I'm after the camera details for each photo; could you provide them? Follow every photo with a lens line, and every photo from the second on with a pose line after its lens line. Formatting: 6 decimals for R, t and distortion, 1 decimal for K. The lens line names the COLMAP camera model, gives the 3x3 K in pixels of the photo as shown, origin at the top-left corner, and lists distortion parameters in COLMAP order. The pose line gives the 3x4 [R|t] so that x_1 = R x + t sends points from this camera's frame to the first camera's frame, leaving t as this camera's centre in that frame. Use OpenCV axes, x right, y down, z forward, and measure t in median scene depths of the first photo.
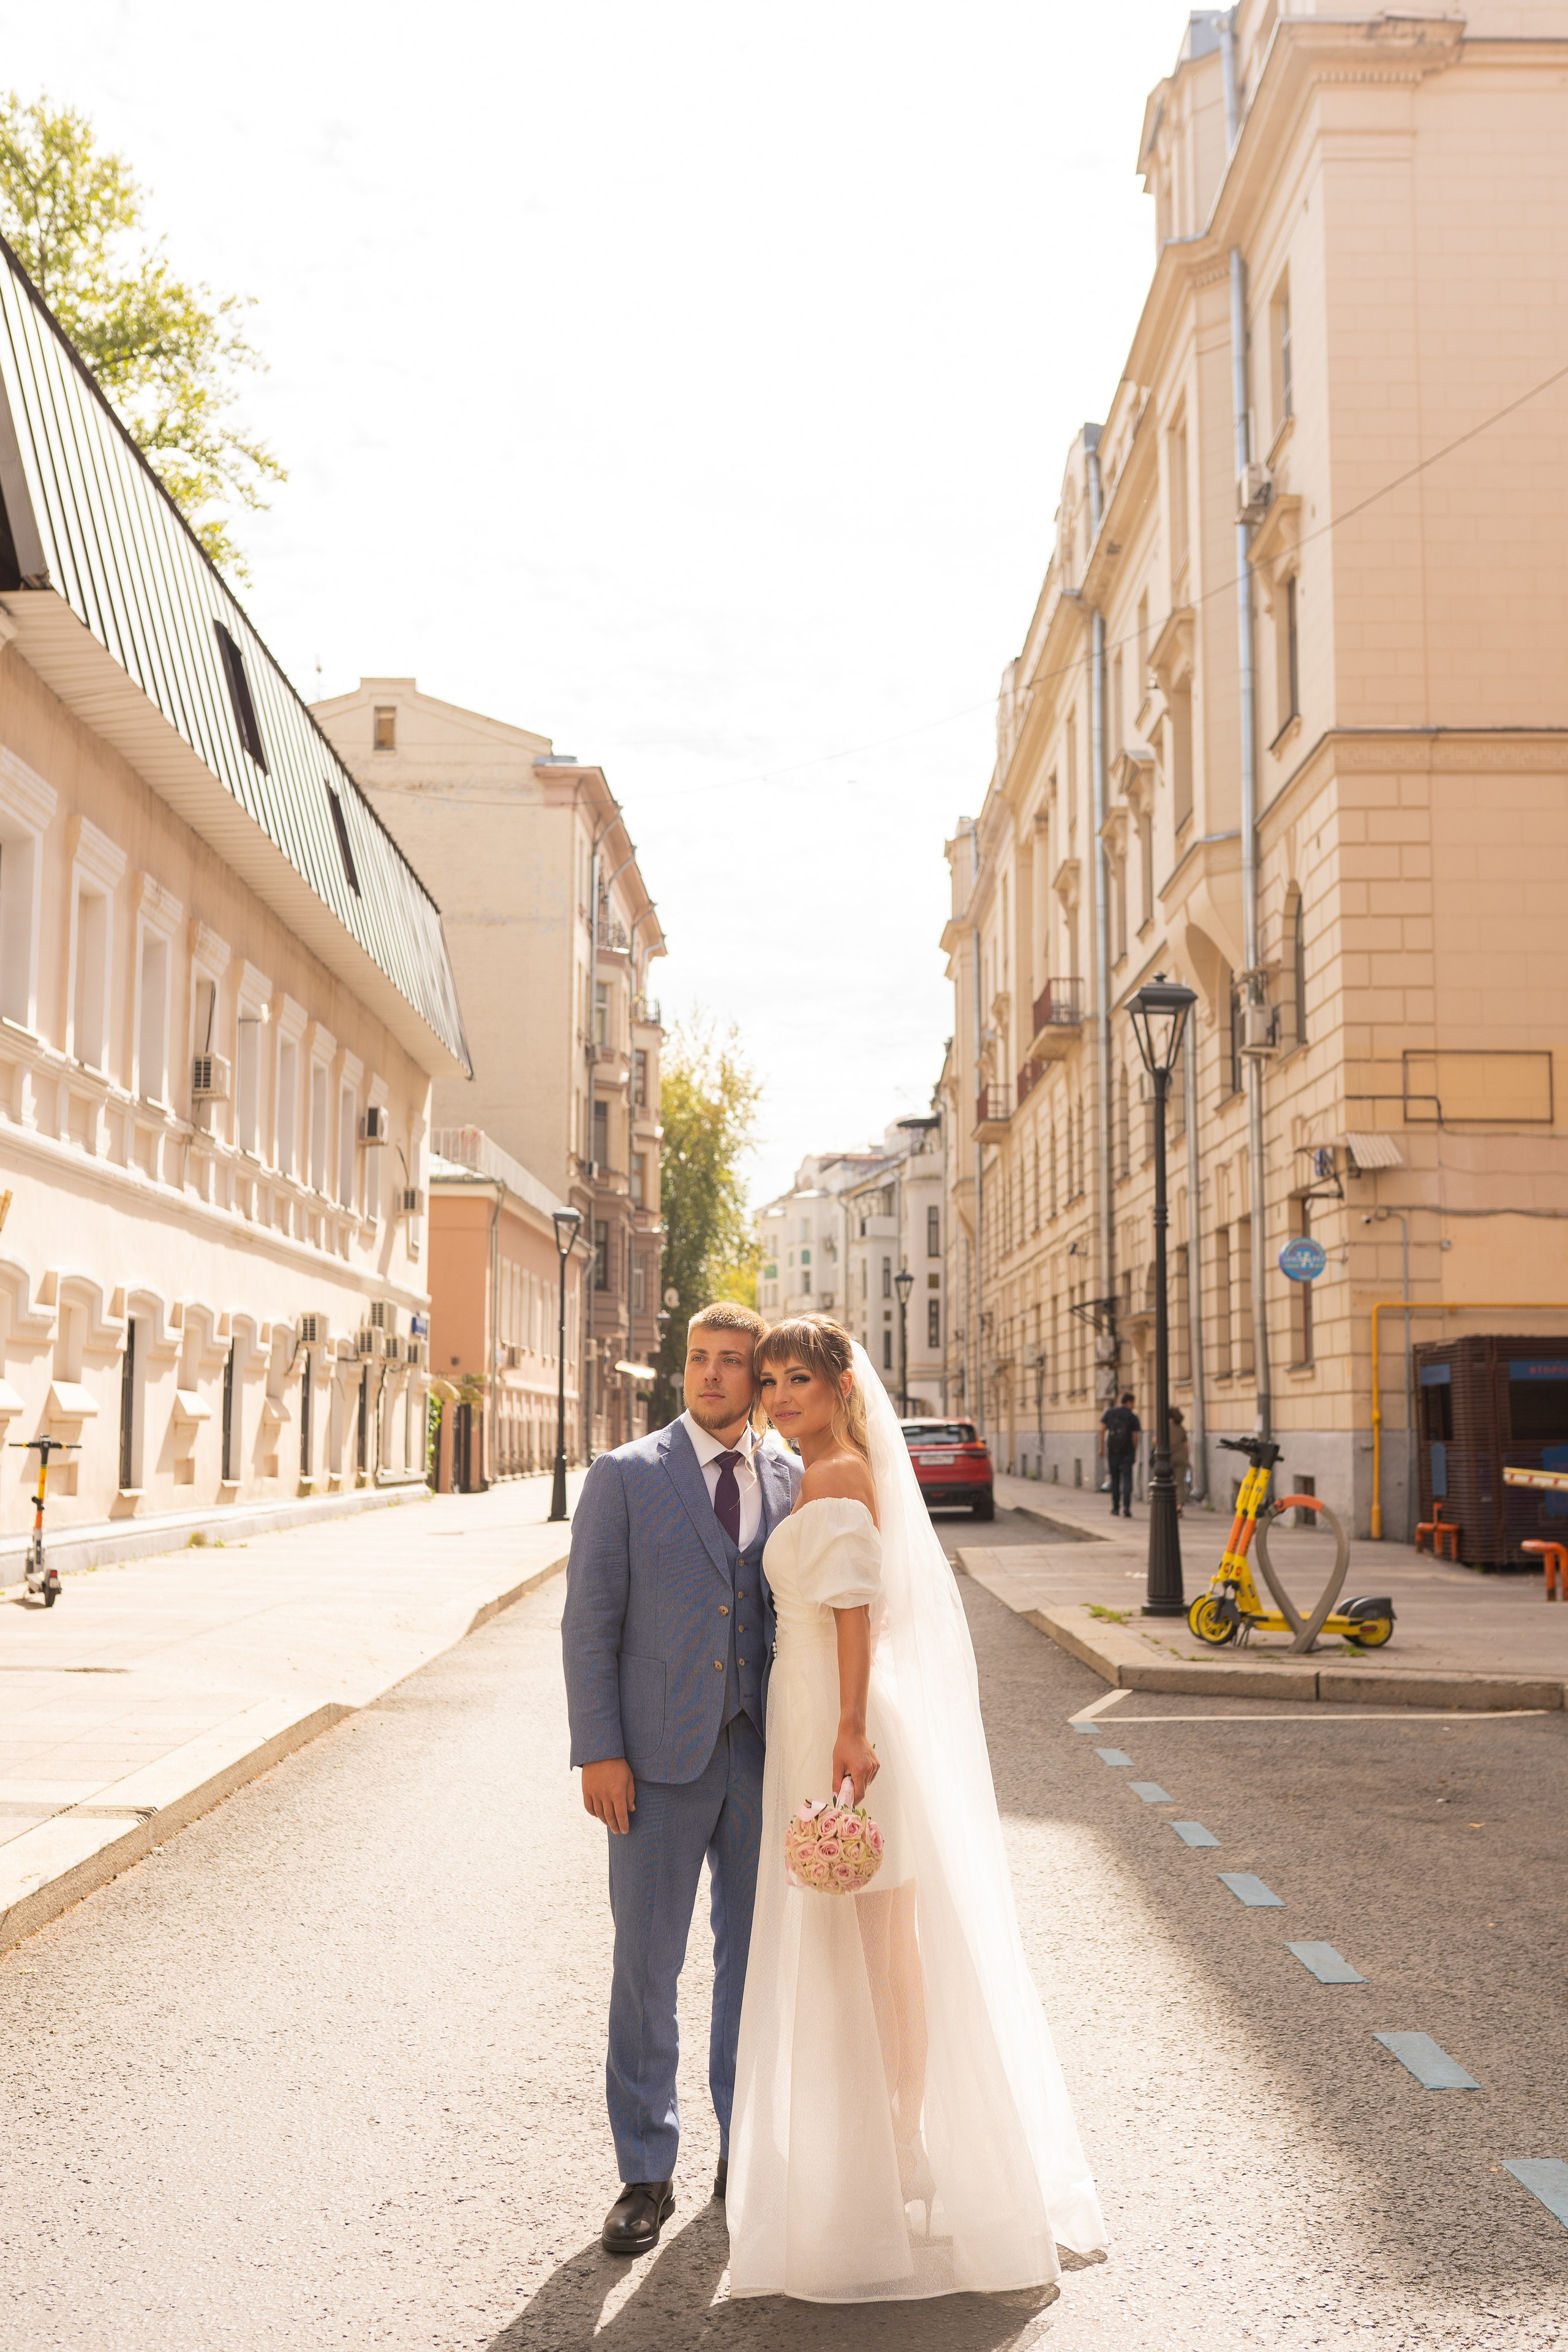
lens RADIAL K [[2430.4, 0, 784.0], [0, 2430.4, 1176.0], [0, 0, 1]] dist [-0.004909, -0.011081]
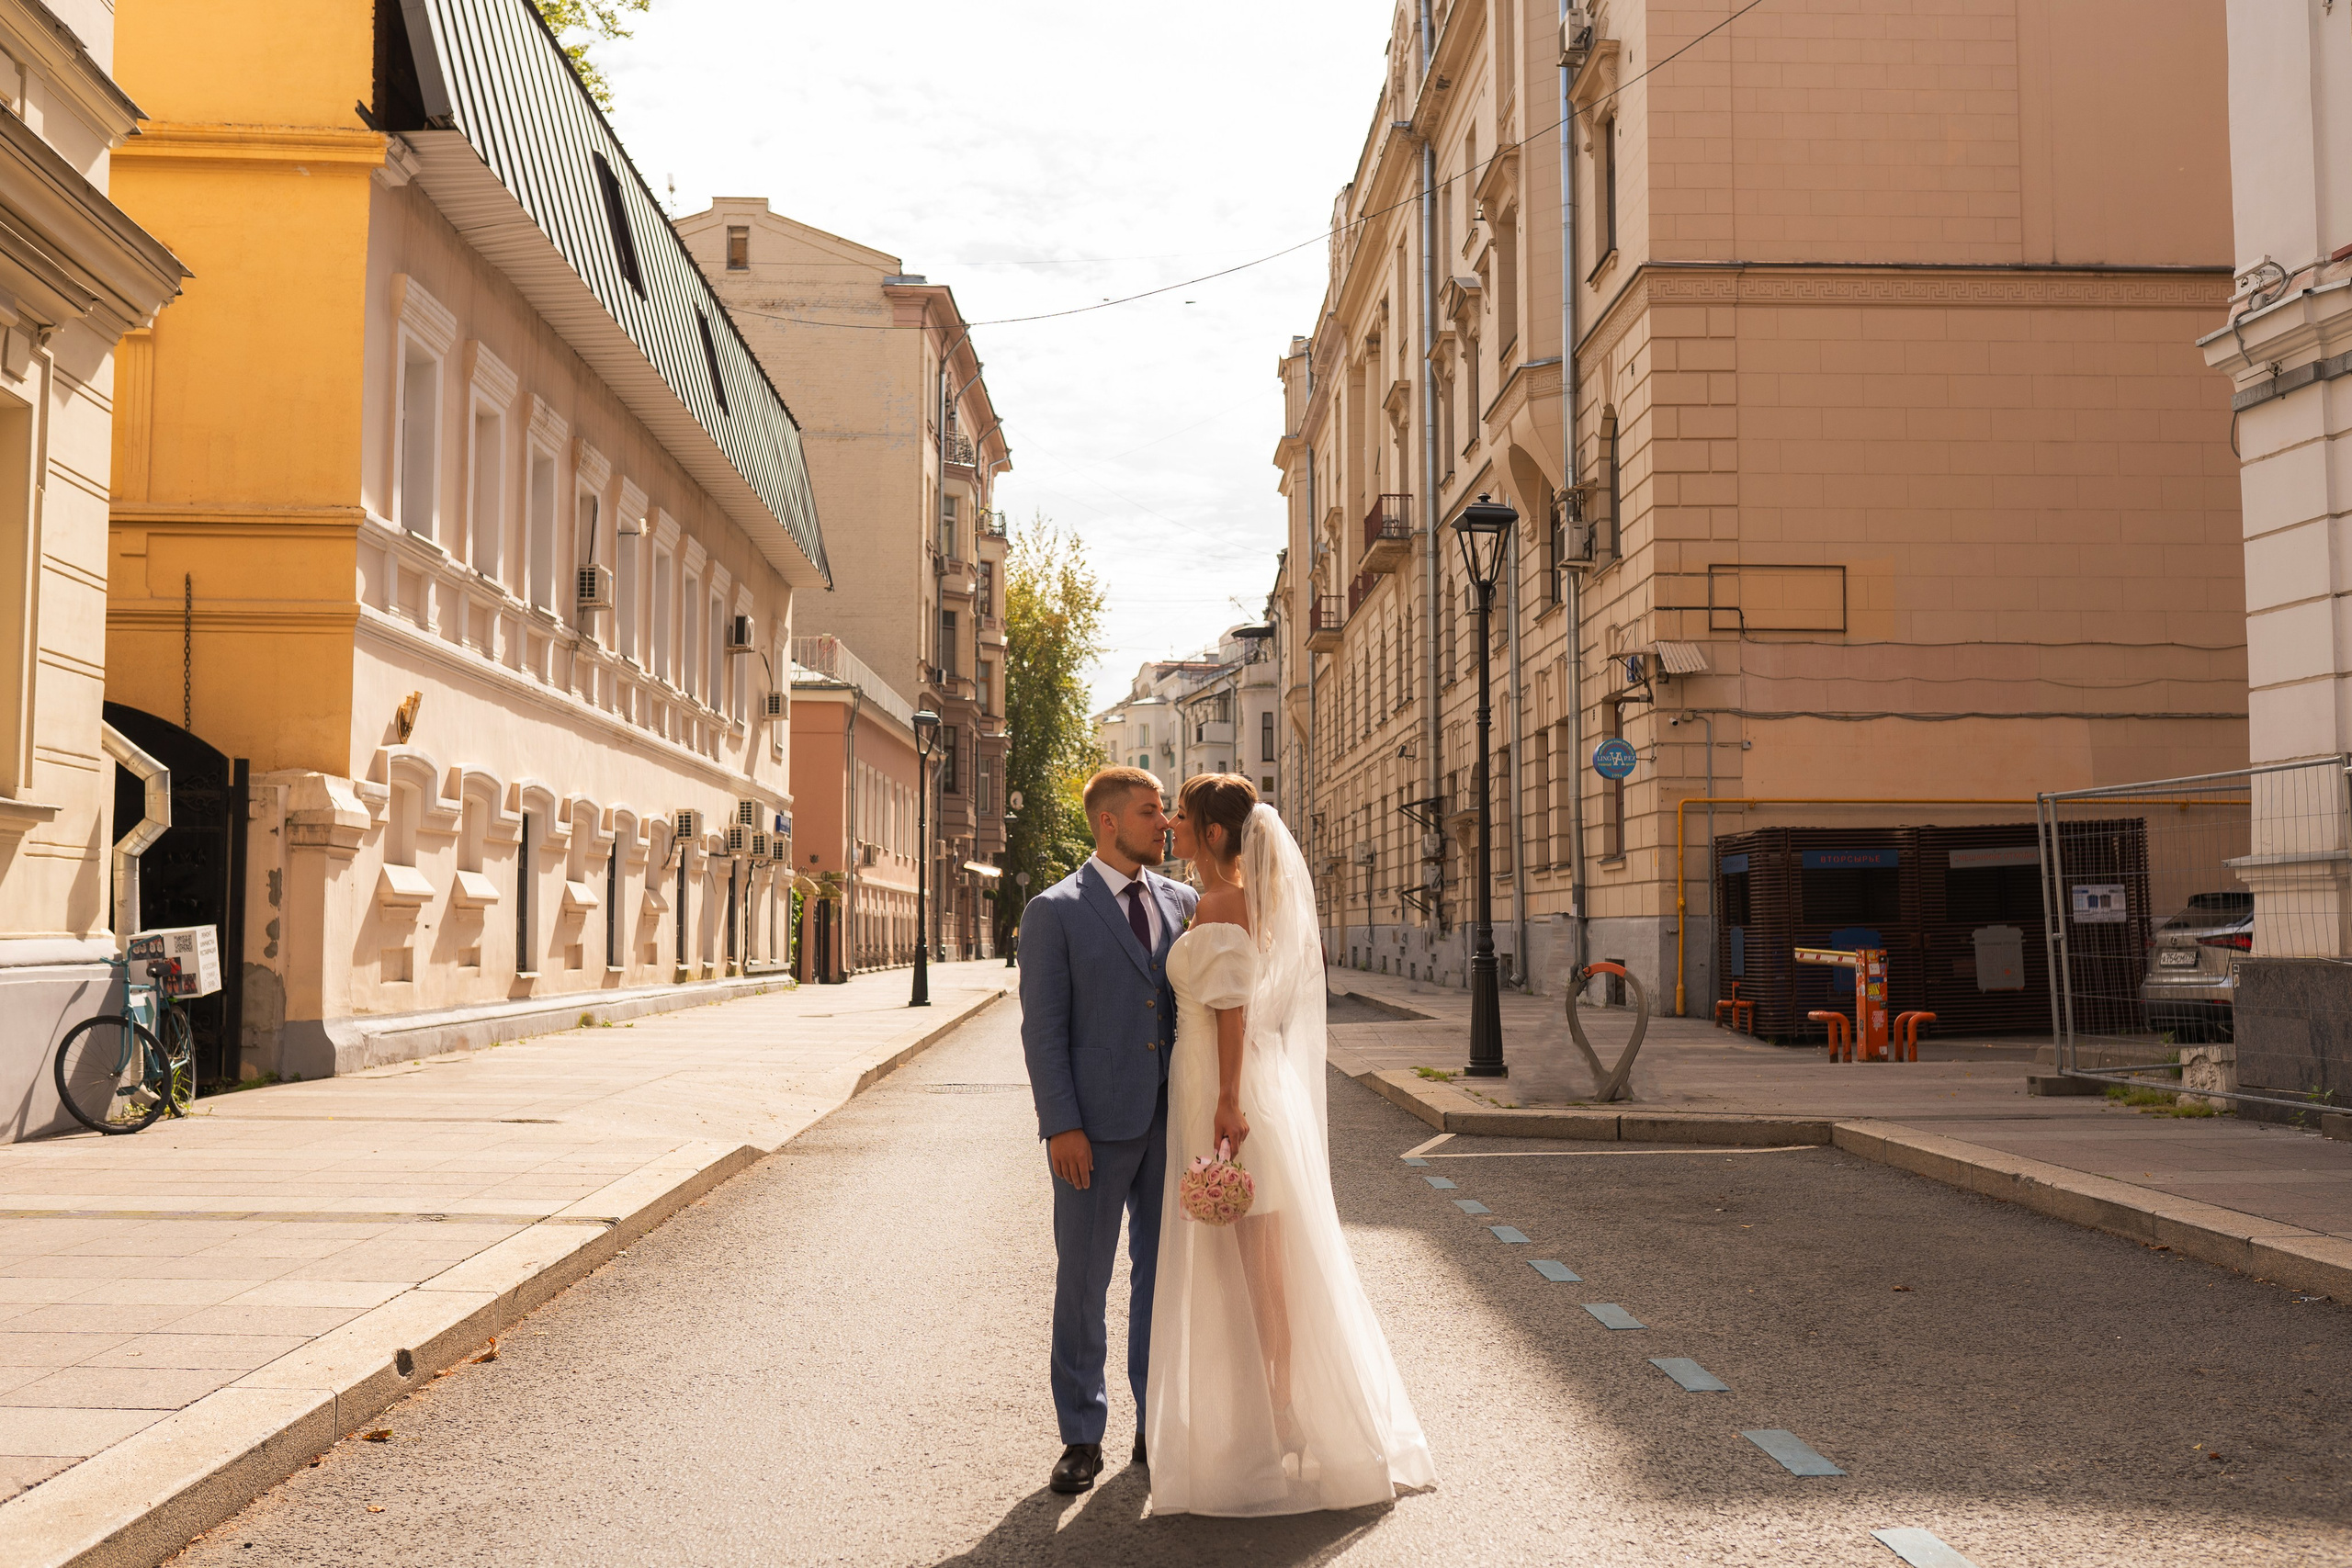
lens RADIAL K [[2430.1, 0, 1207.3], [0, 2430.1, 782.3], [0, 0, 1]] dist [-0.004909, -0.011081]
pose [[0.999203, -0.000655, 0.039901, -0.008823], [-0.000908, 0.999233, 0.039150, 0.002307], [-0.039896, -0.039156, 0.998436, -0.059679]]
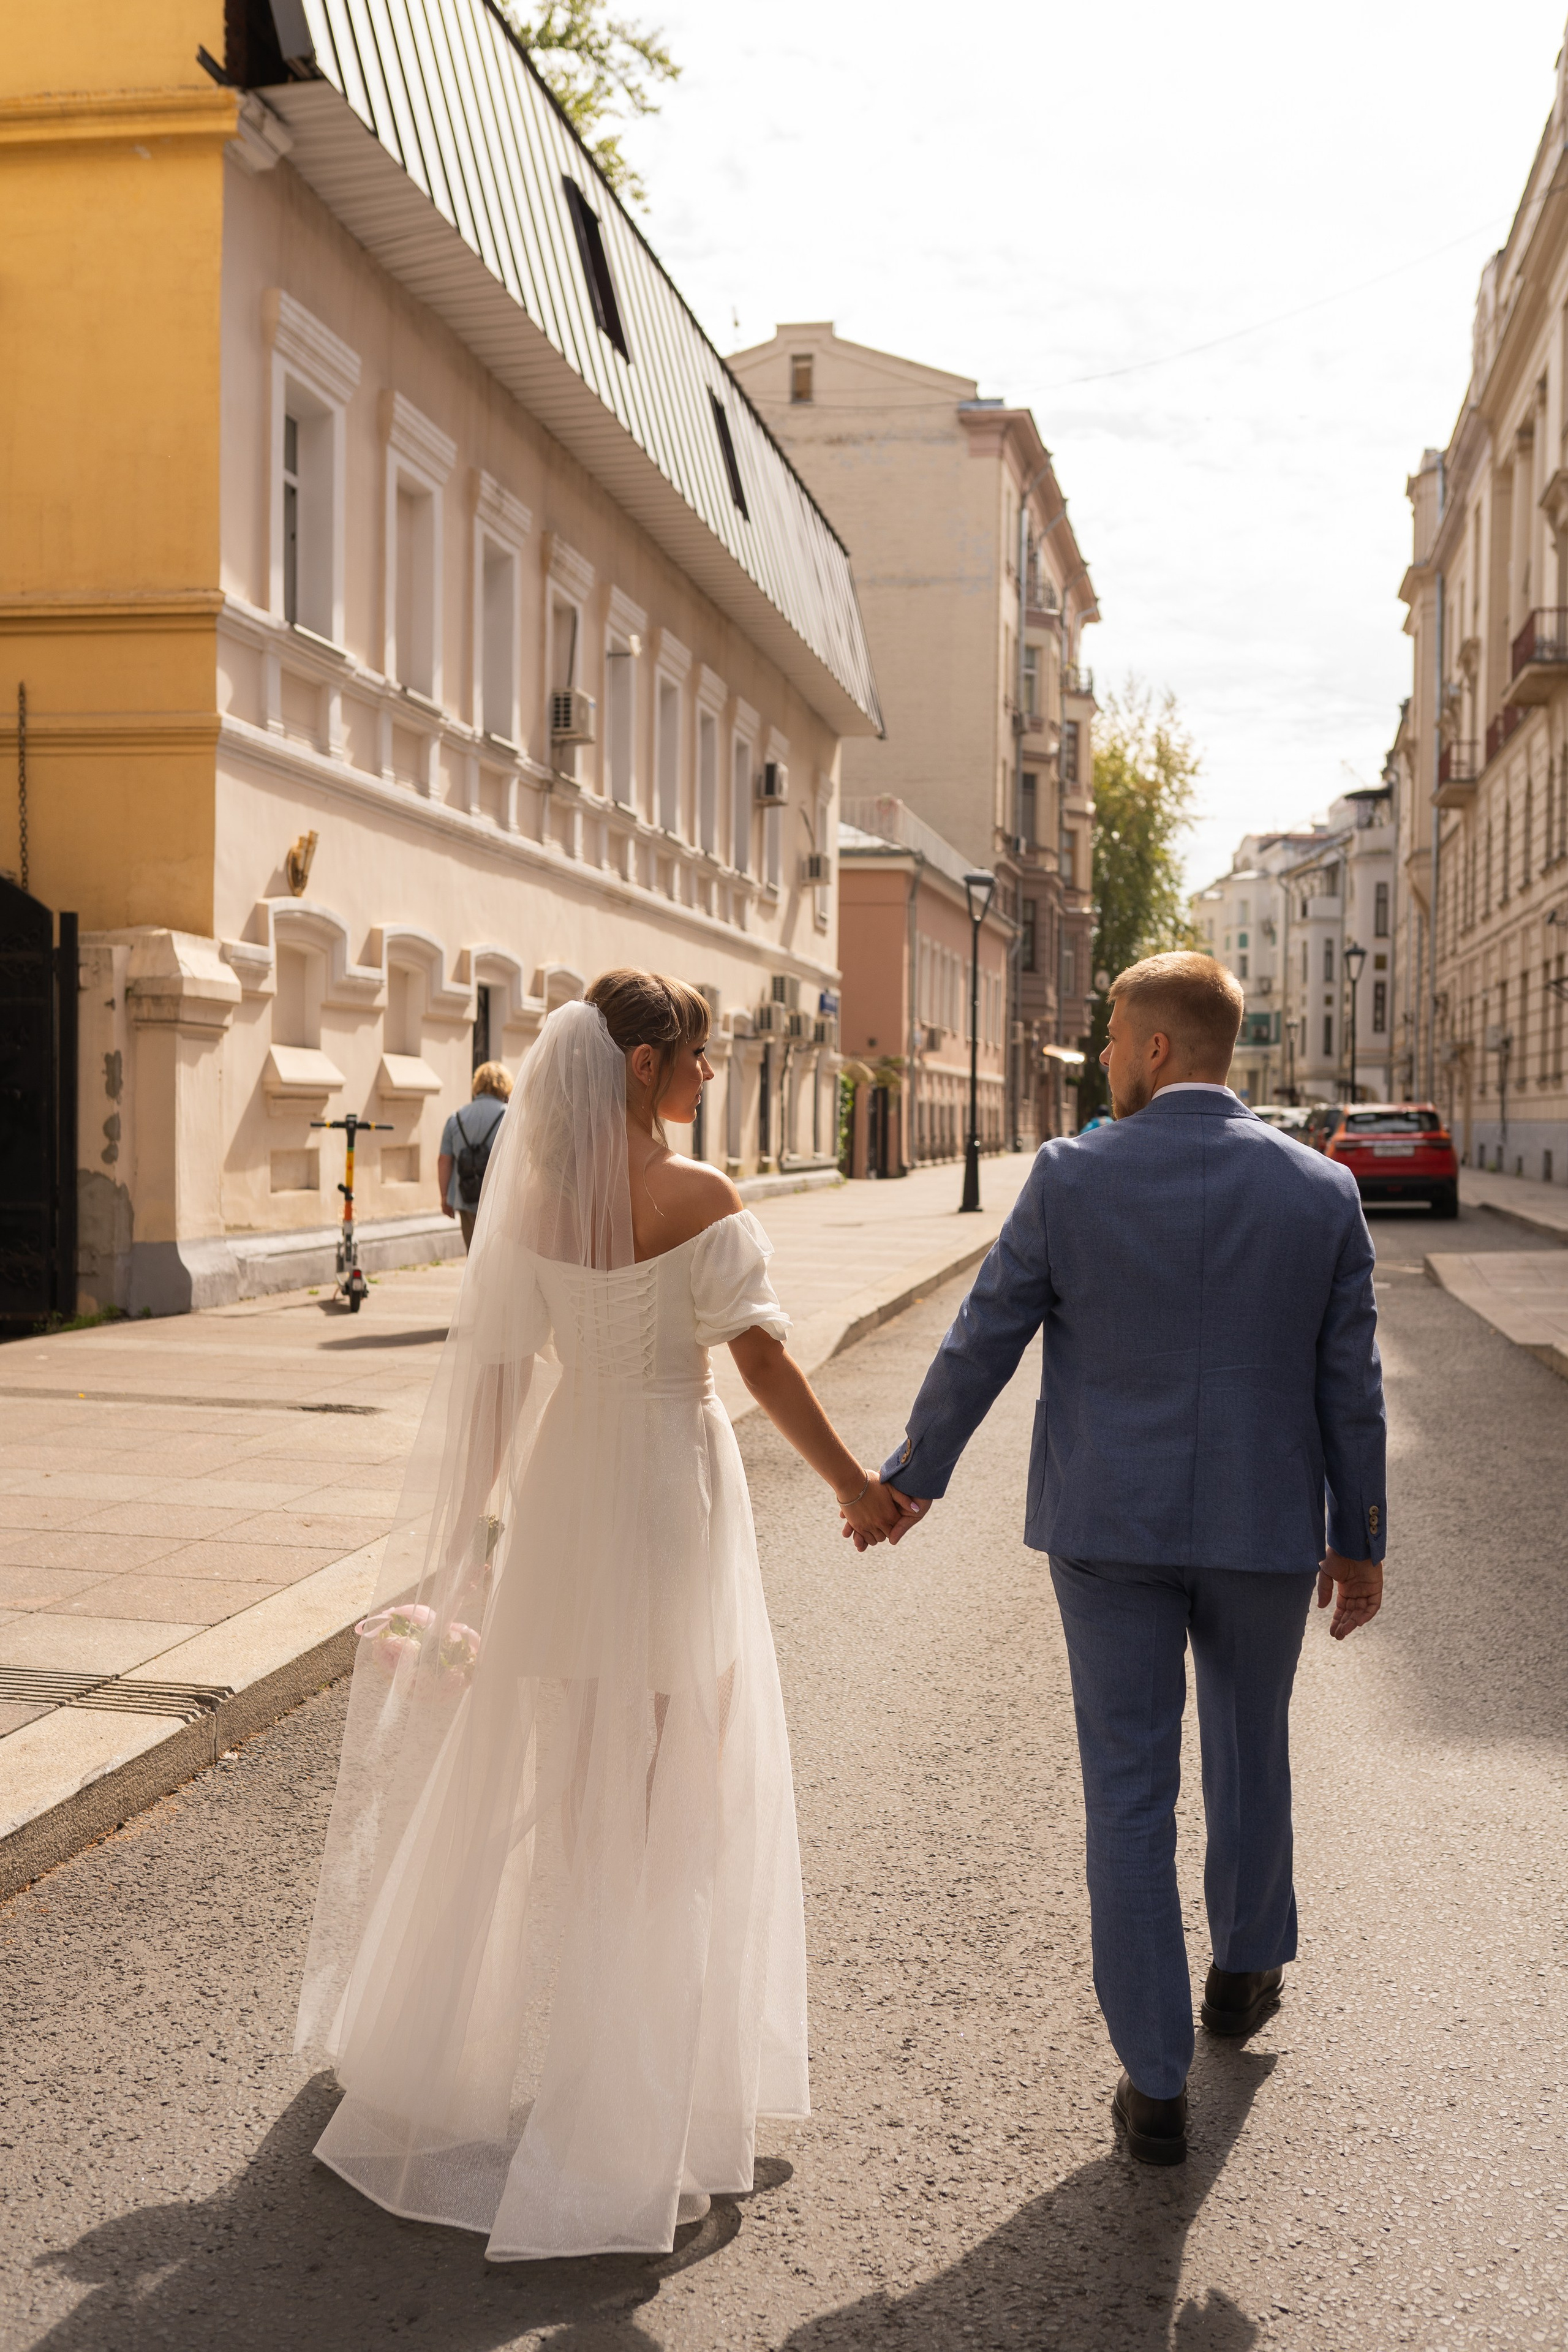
lens RADIAL K [[2143.2, 0, 786.0], [0, 2143.2, 1206.6], [0, 0, 1]] dist [-0.014864, 0.009419]
pose [[0.980736, 0.016107, -0.194673, -0.002929], [0.012434, 0.989426, 0.144505, 0.020193], [0.194942, -0.144141, 0.970165, 0.185244]]
